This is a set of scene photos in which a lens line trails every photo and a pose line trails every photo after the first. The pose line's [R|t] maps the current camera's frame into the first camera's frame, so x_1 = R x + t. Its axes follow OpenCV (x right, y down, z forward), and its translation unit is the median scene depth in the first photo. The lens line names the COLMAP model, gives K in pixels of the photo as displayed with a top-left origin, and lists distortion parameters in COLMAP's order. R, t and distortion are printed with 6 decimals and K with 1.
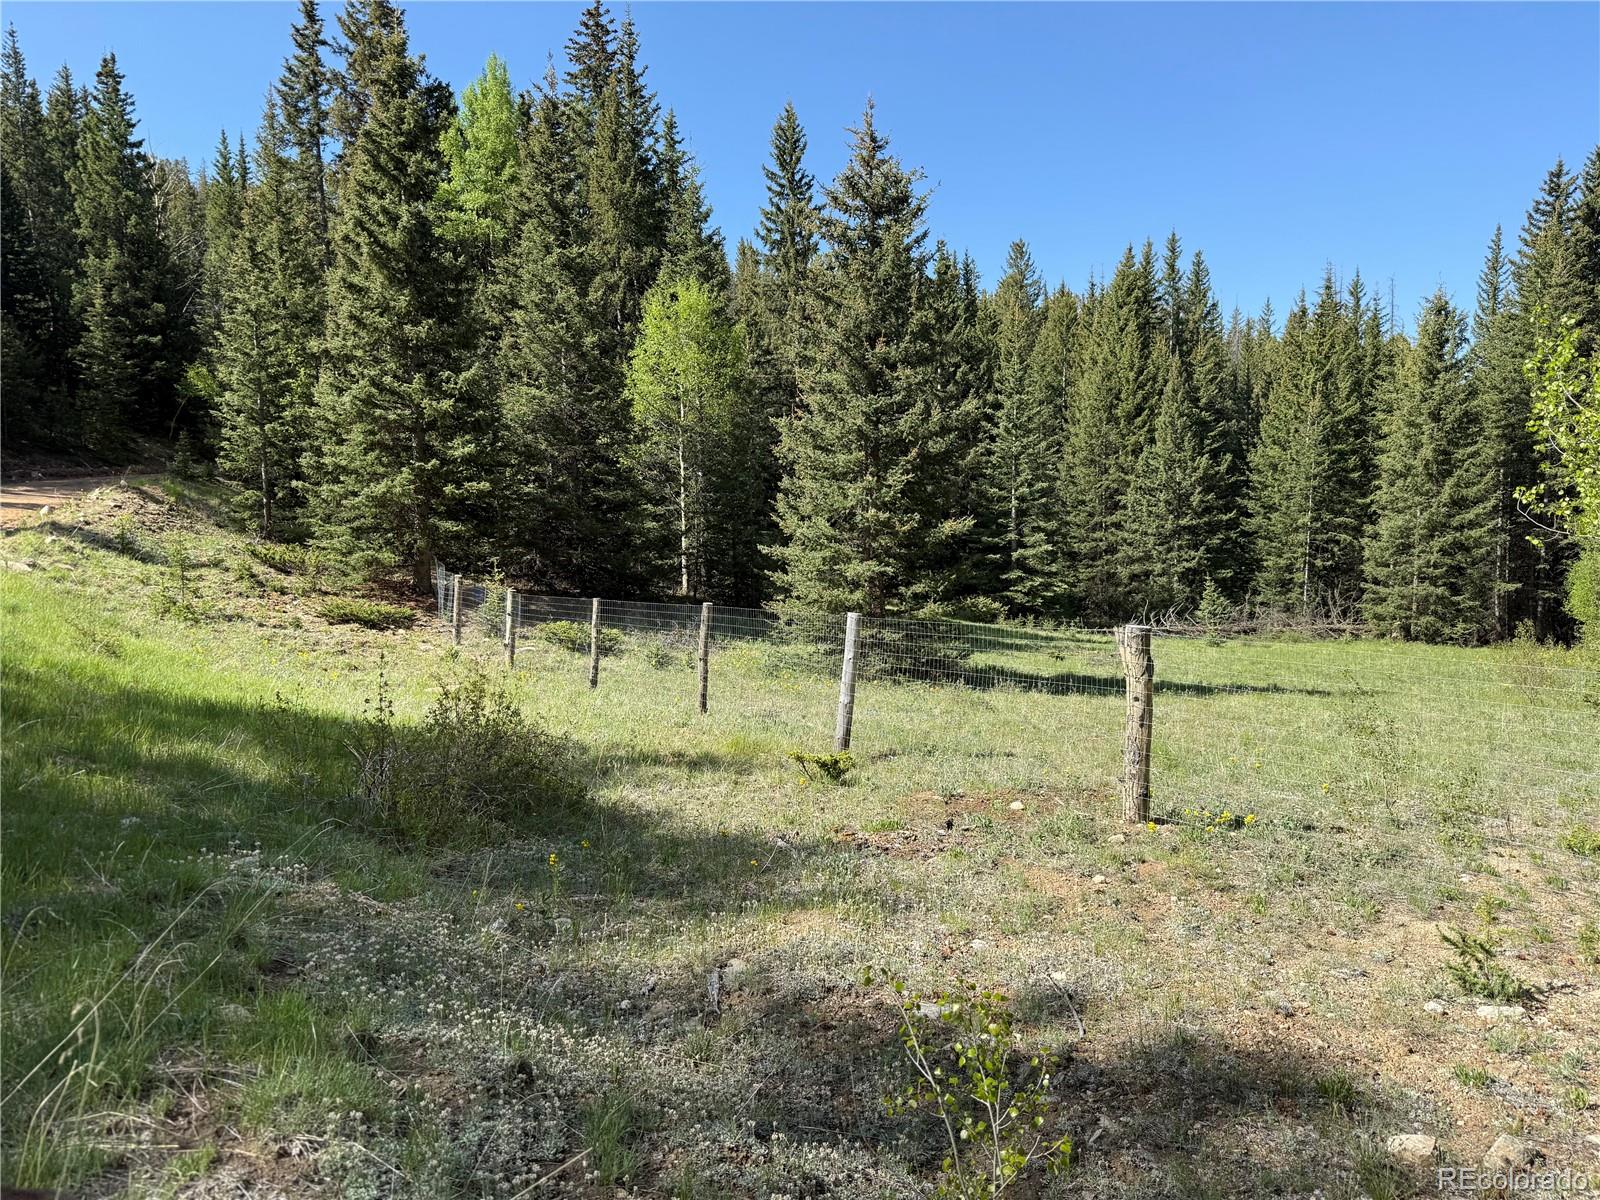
lens RADIAL K [[1109.6, 0, 795.4], [0, 1109.6, 599.0], [0, 0, 1]] dist [0.038679, -0.067495]
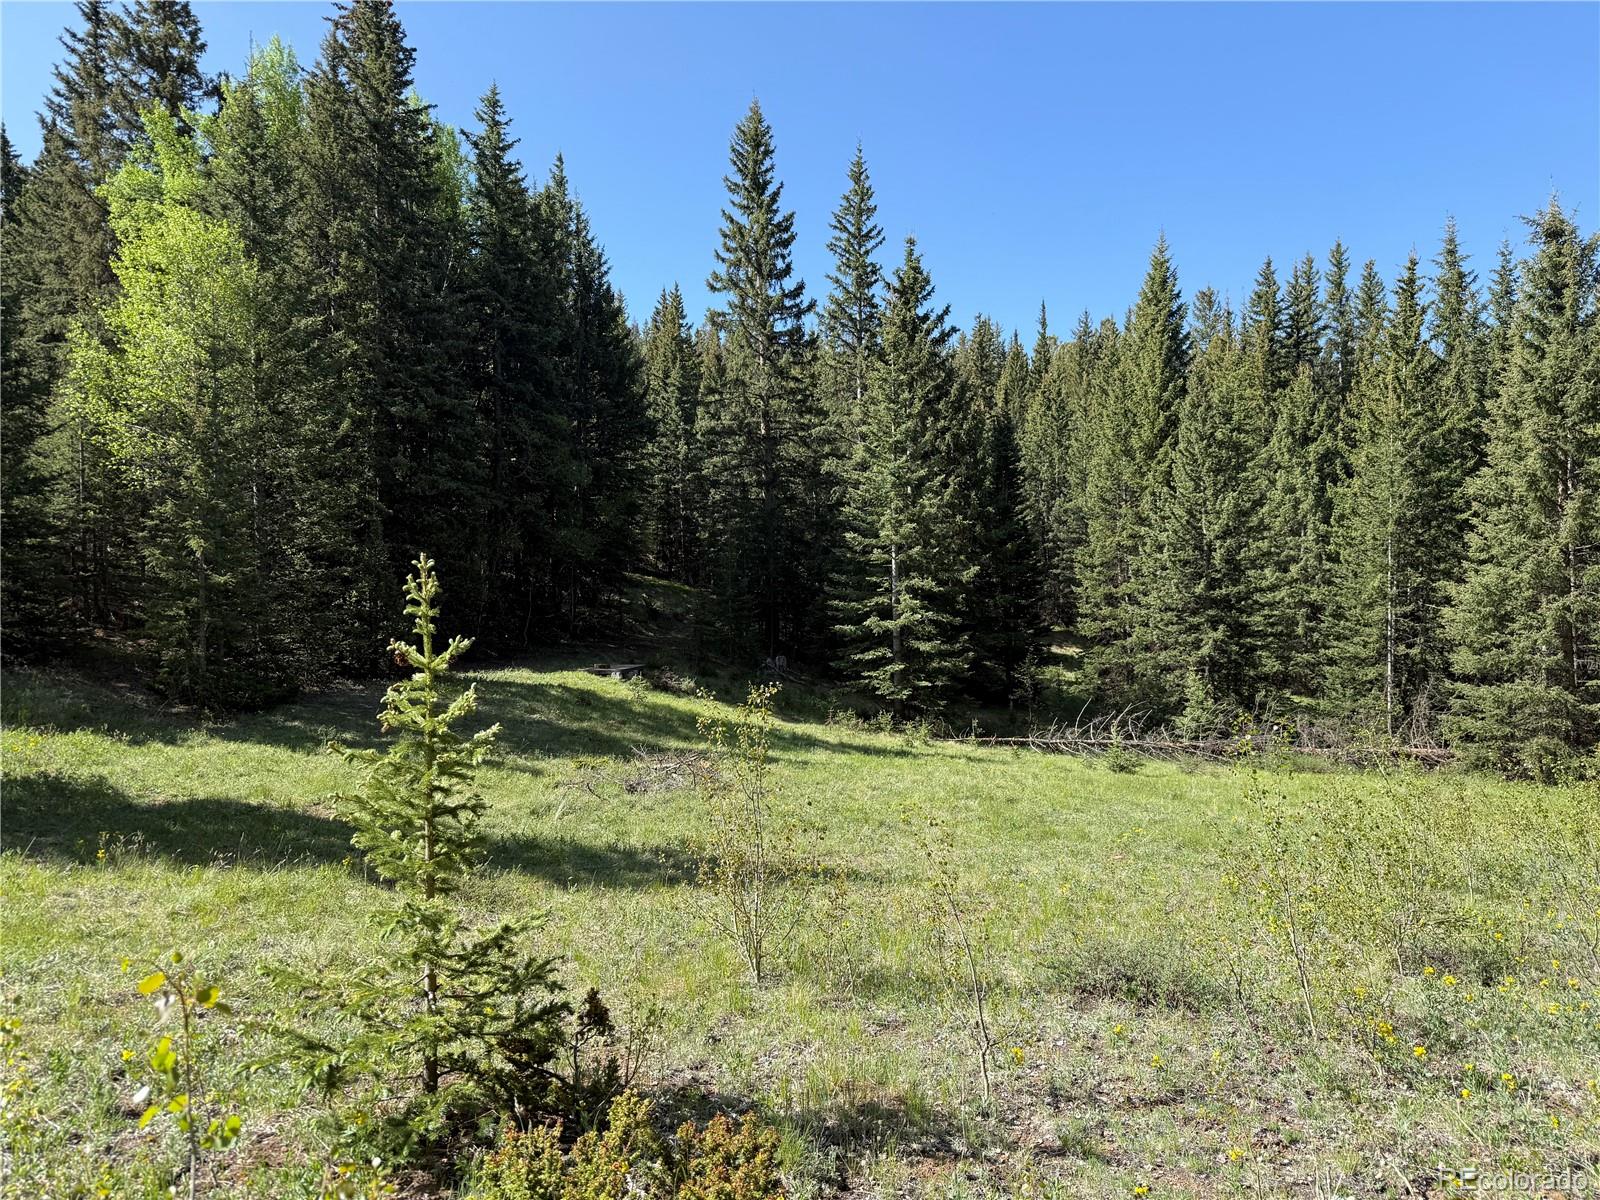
lens RADIAL K [[1109.6, 0, 794.7], [0, 1109.6, 603.7], [0, 0, 1]] dist [0.038679, -0.067495]
pose [[0.962235, 0.006340, -0.272148, 0.306401], [-0.032524, 0.995245, -0.091809, 0.010686], [0.270272, 0.097193, 0.957866, 0.287560]]
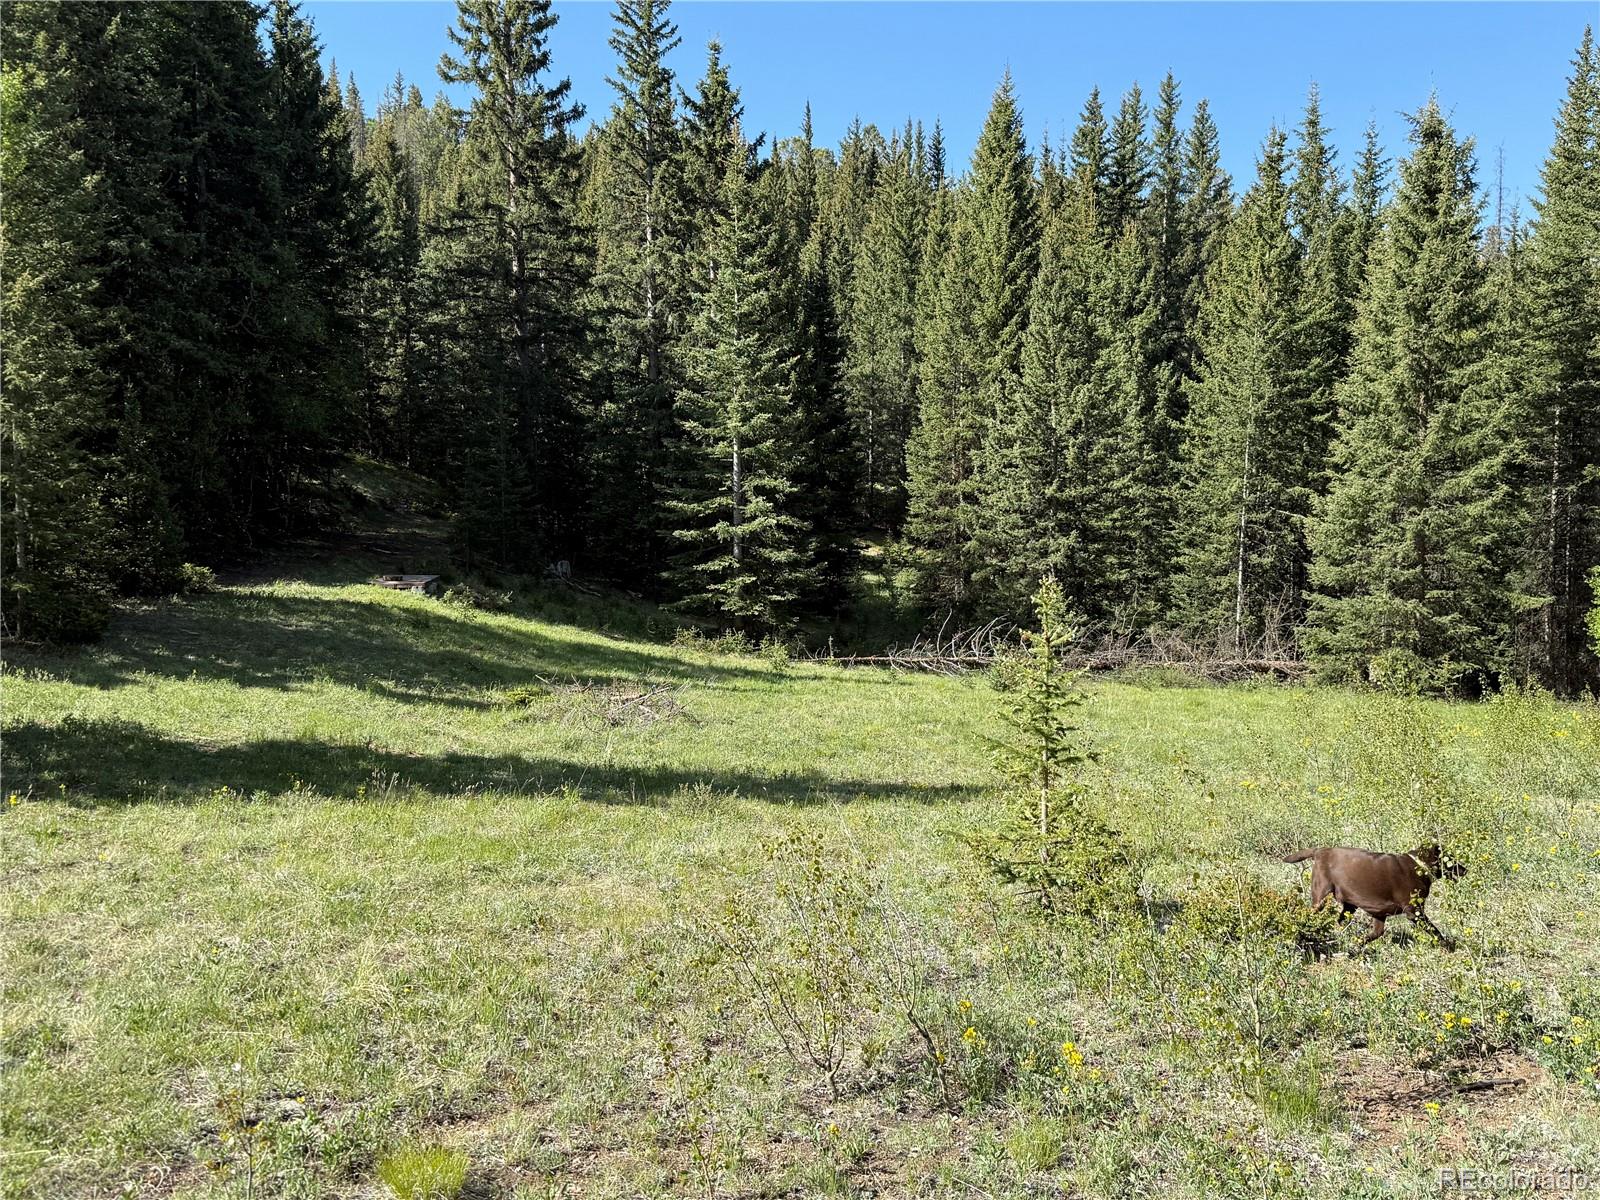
lens RADIAL K [[1498.0, 0, 827.8], [0, 1498.0, 586.1], [0, 0, 1]] dist [0.079497, 0.000000]
pose [[0.999741, 0.022764, 0.000026, 0.232953], [-0.022755, 0.999352, -0.027872, 0.010133], [-0.000661, 0.027864, 0.999612, 0.172511]]
